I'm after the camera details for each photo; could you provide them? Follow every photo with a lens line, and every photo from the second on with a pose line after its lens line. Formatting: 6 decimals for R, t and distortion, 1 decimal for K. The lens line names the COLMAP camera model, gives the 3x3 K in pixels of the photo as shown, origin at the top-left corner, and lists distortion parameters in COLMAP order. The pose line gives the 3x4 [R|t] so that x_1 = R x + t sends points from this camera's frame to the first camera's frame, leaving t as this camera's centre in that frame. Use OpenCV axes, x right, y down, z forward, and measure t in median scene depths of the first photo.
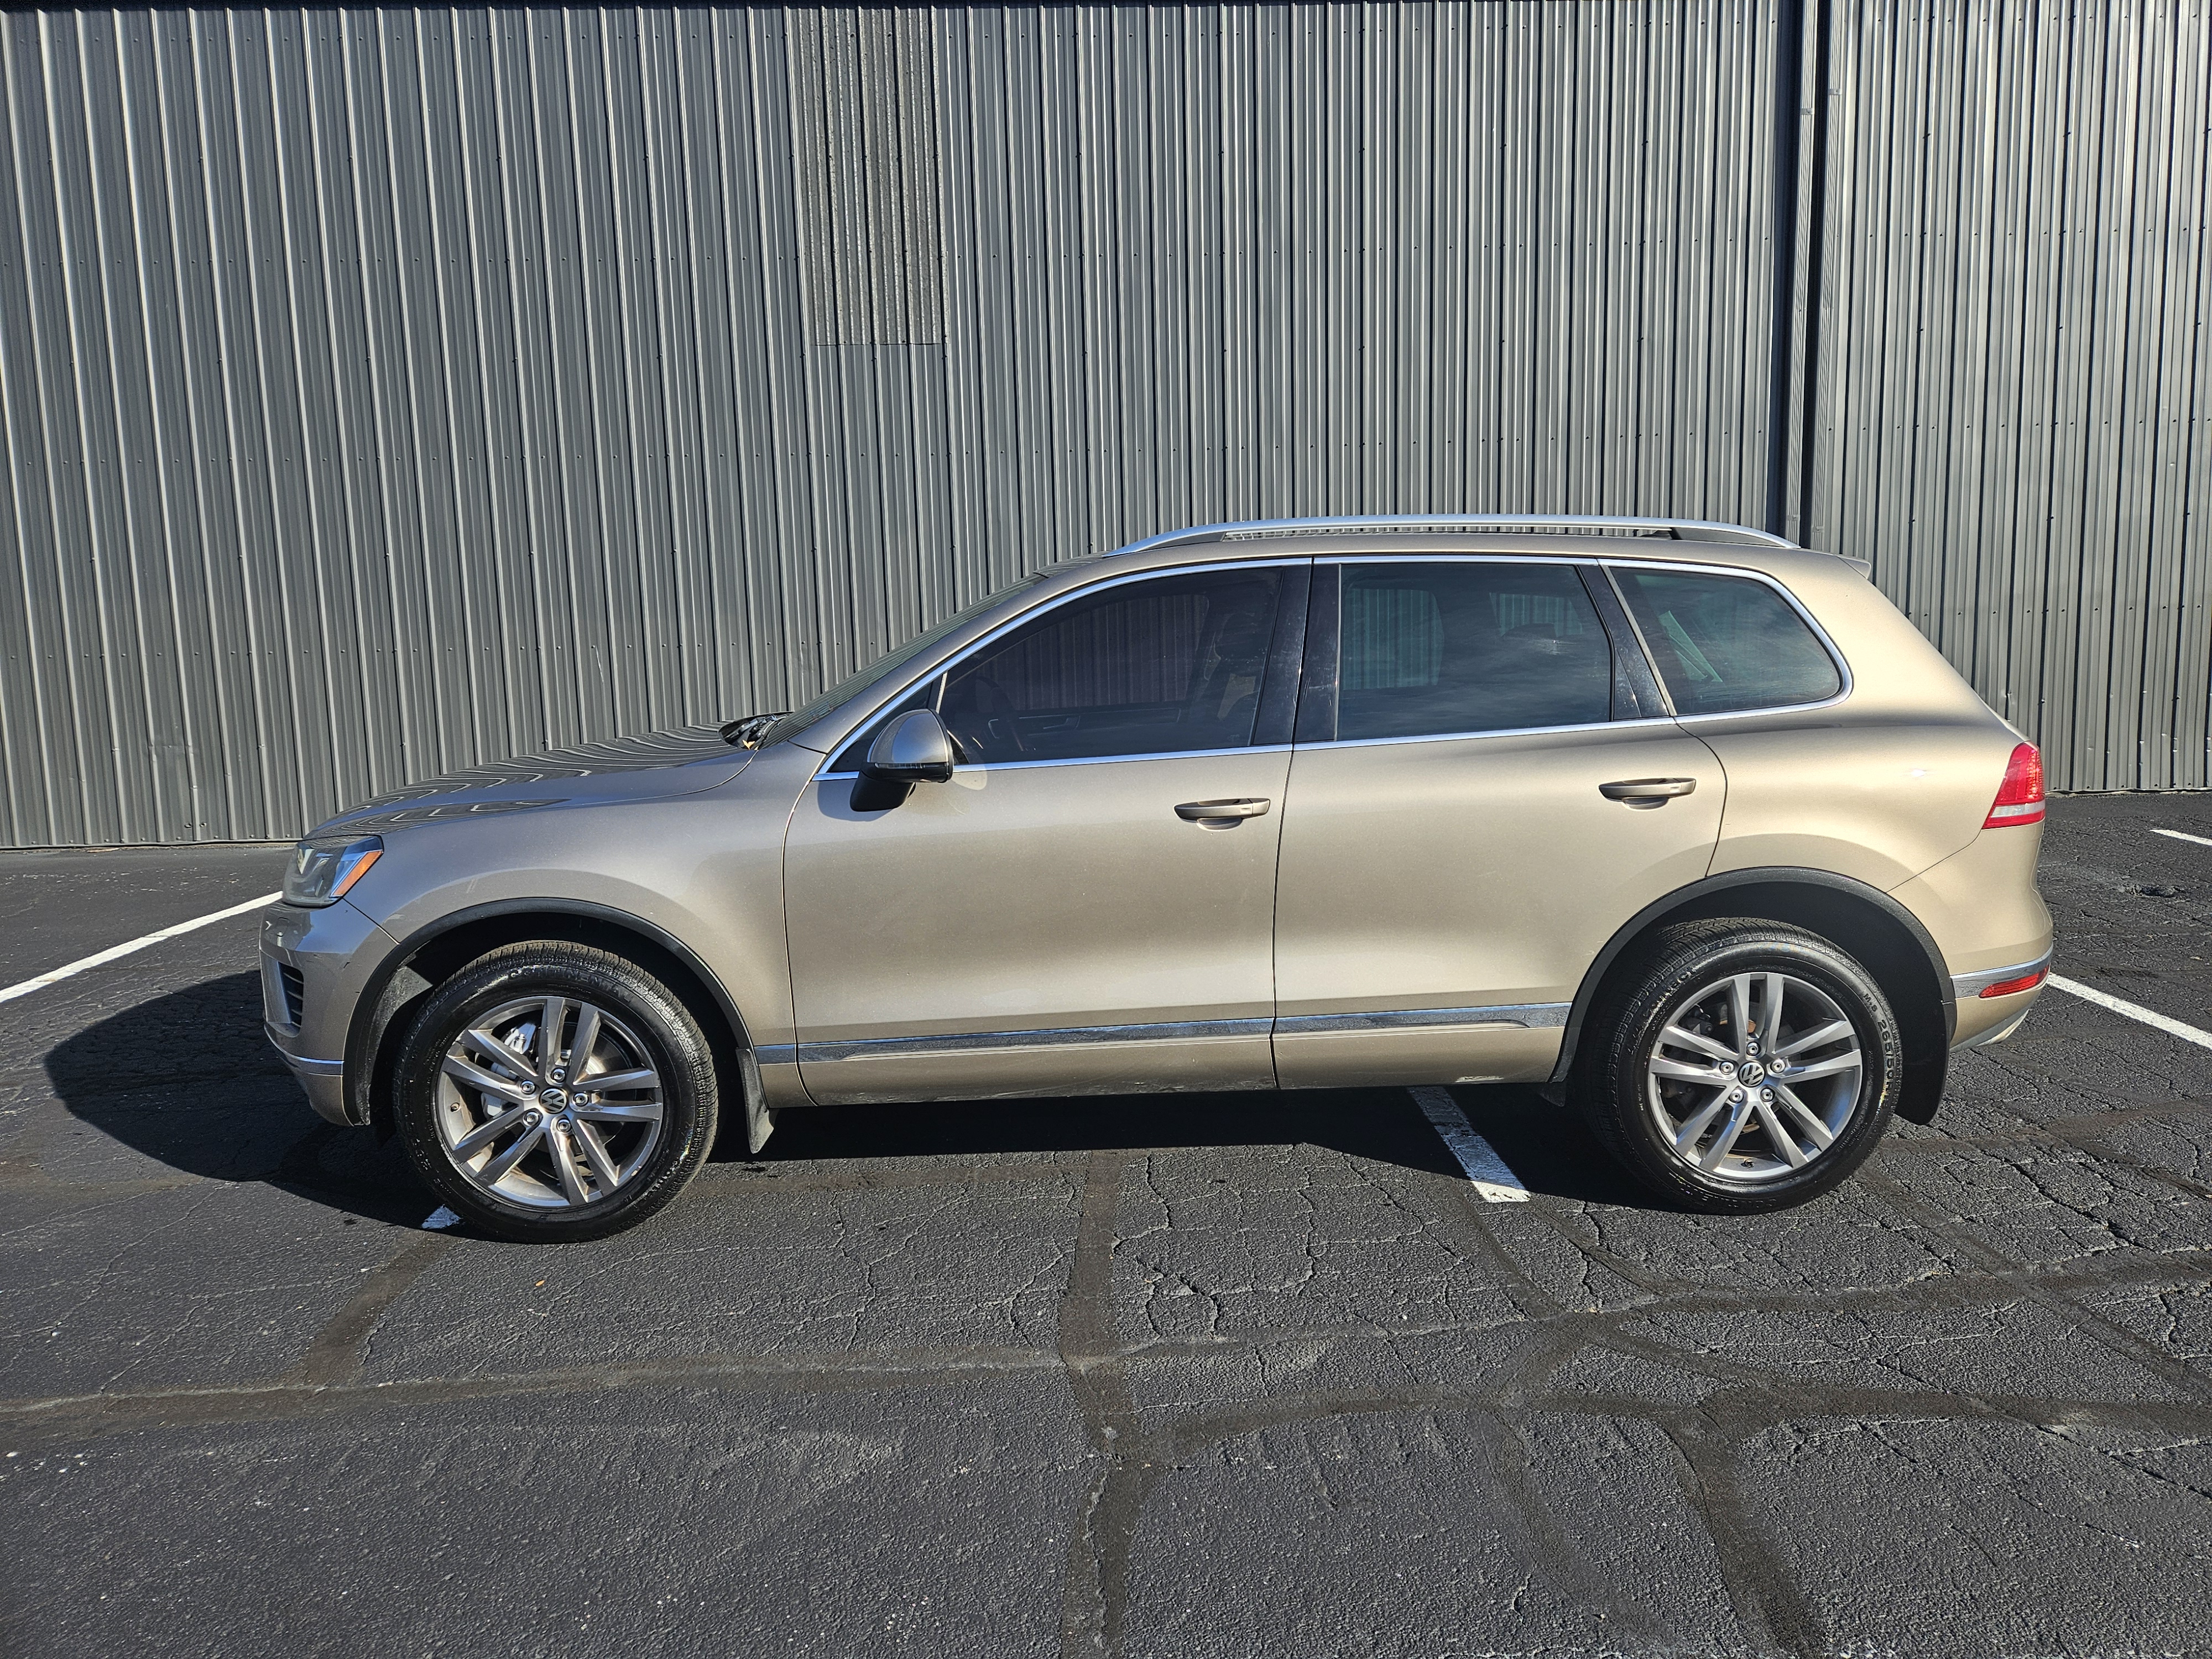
lens RADIAL K [[1487.8, 0, 1106.0], [0, 1487.8, 829.5], [0, 0, 1]] dist [0.079996, -0.070225]
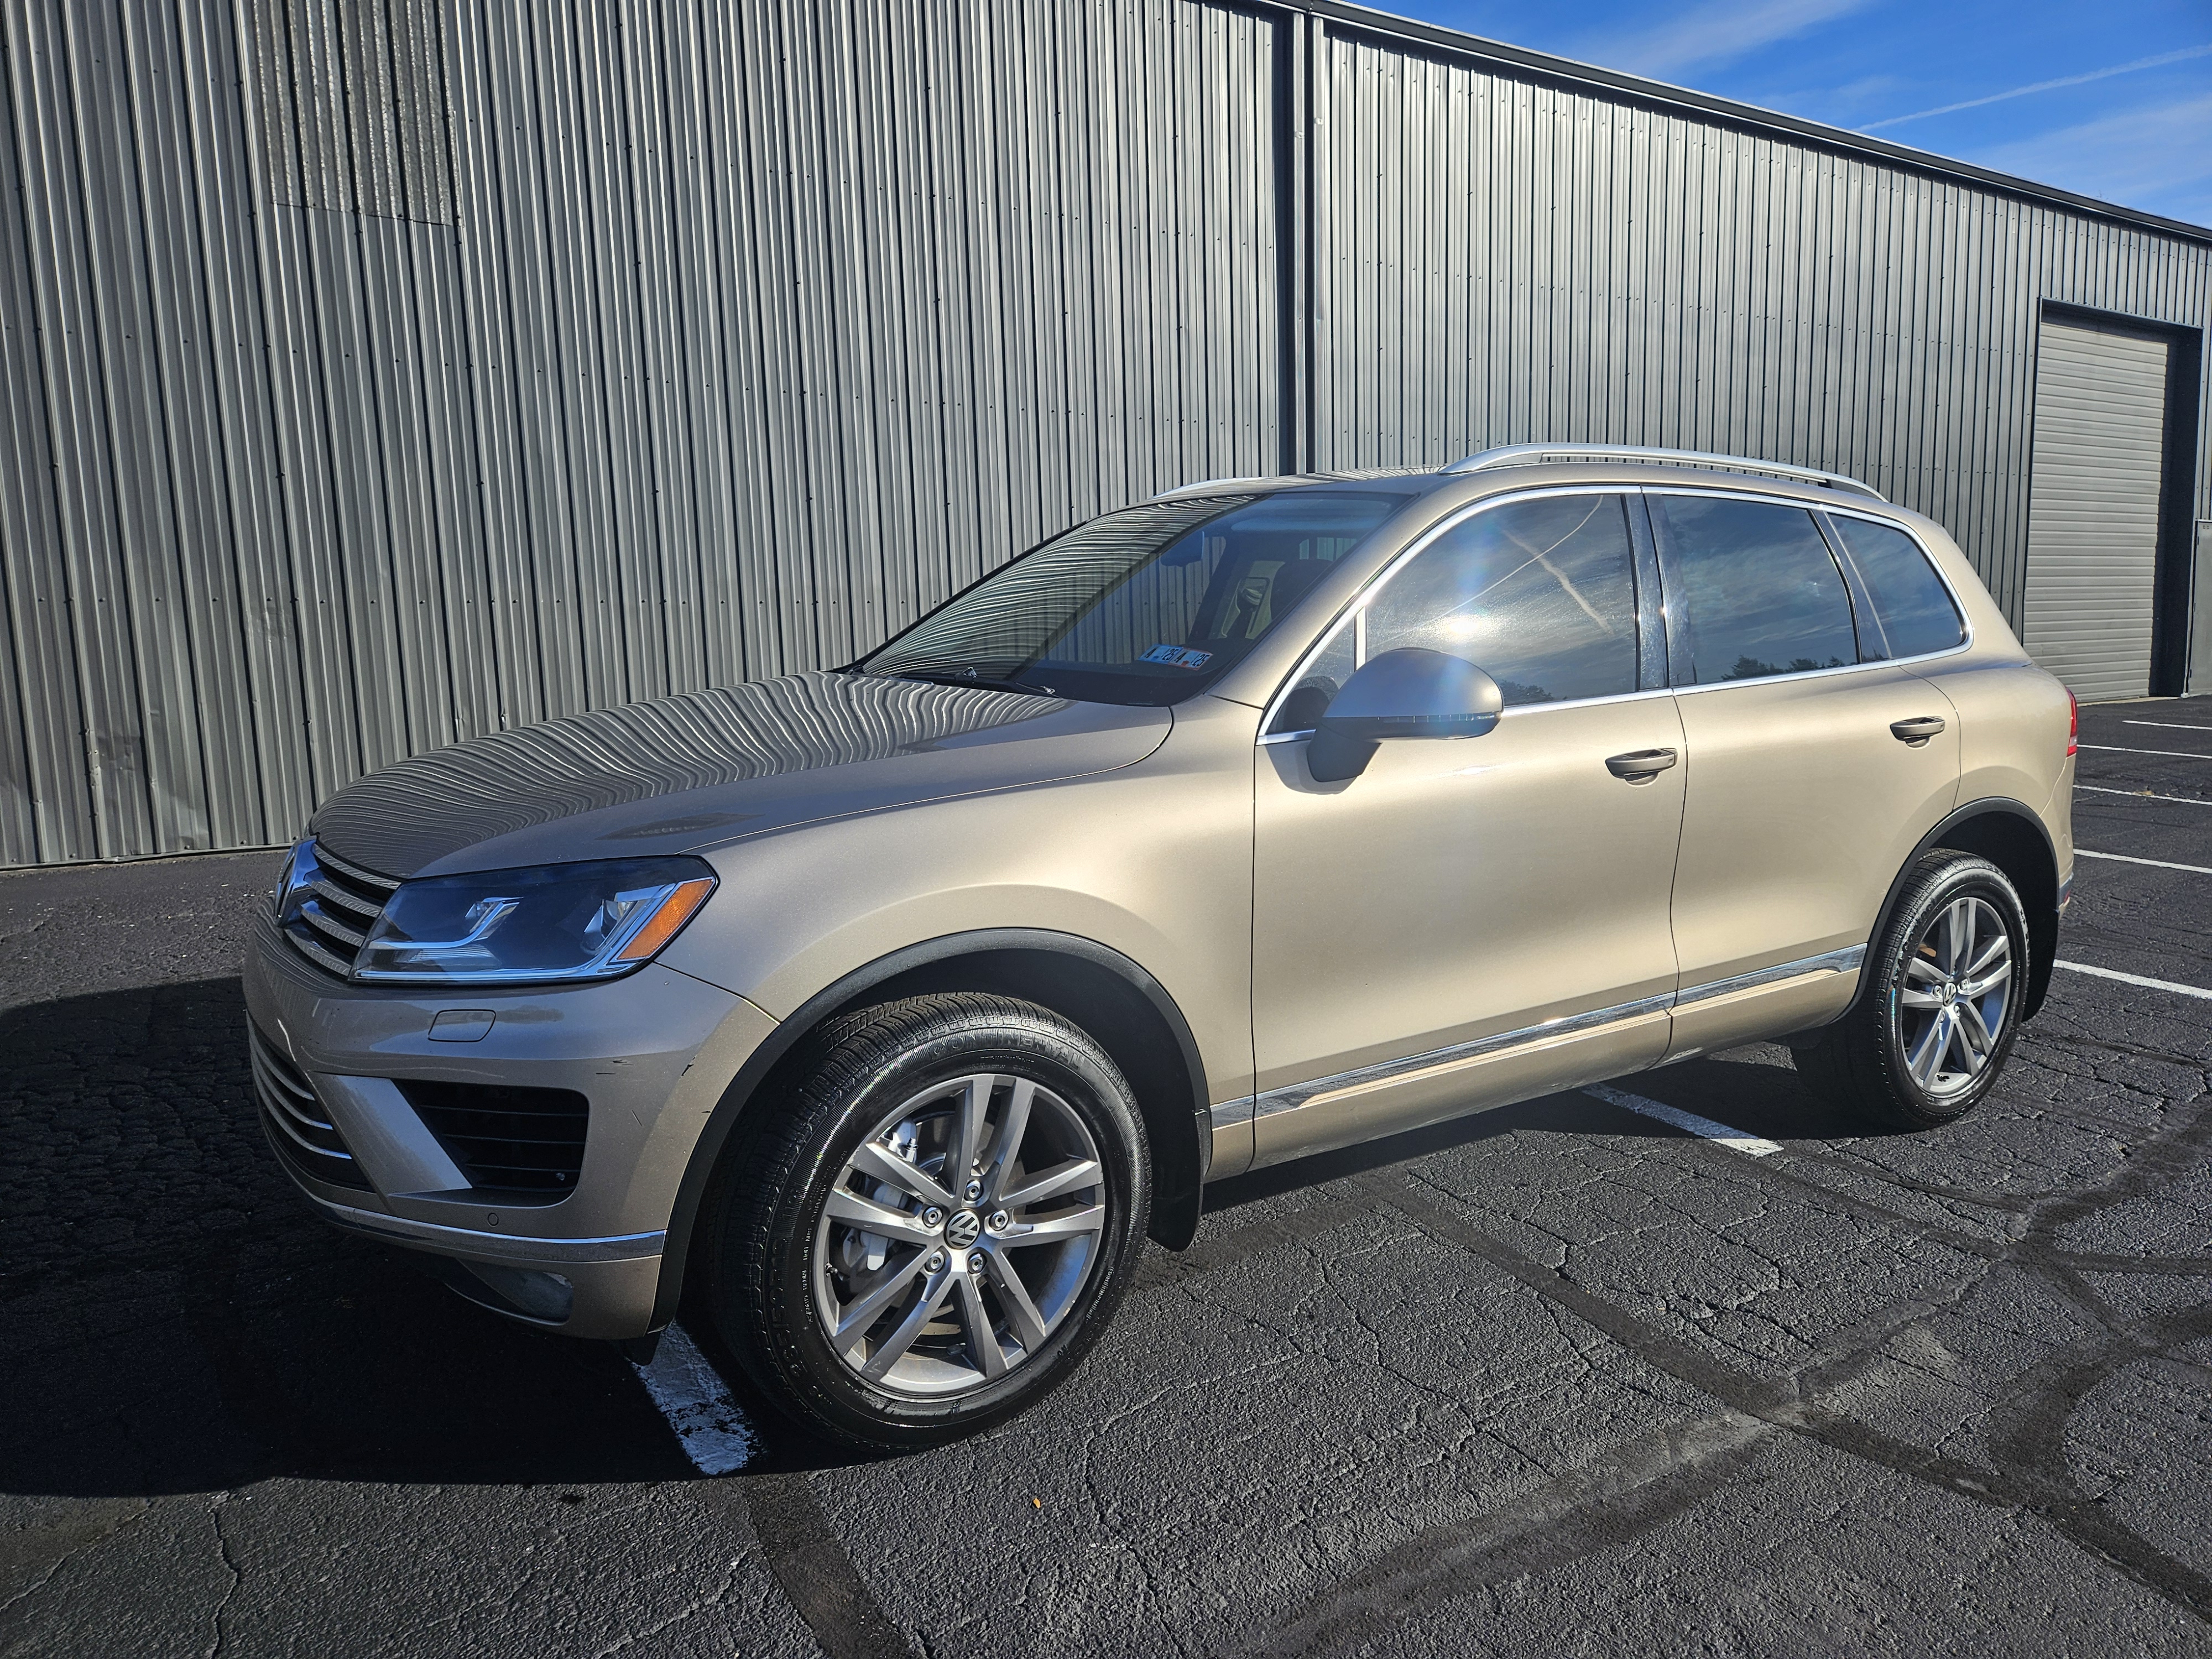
lens RADIAL K [[1490.9, 0, 1101.8], [0, 1490.9, 812.6], [0, 0, 1]] dist [0.080857, -0.076150]
pose [[0.861701, -0.052287, 0.504715, -0.613935], [0.054755, 0.998450, 0.009953, -0.009309], [-0.504453, 0.019059, 0.863229, 0.367449]]
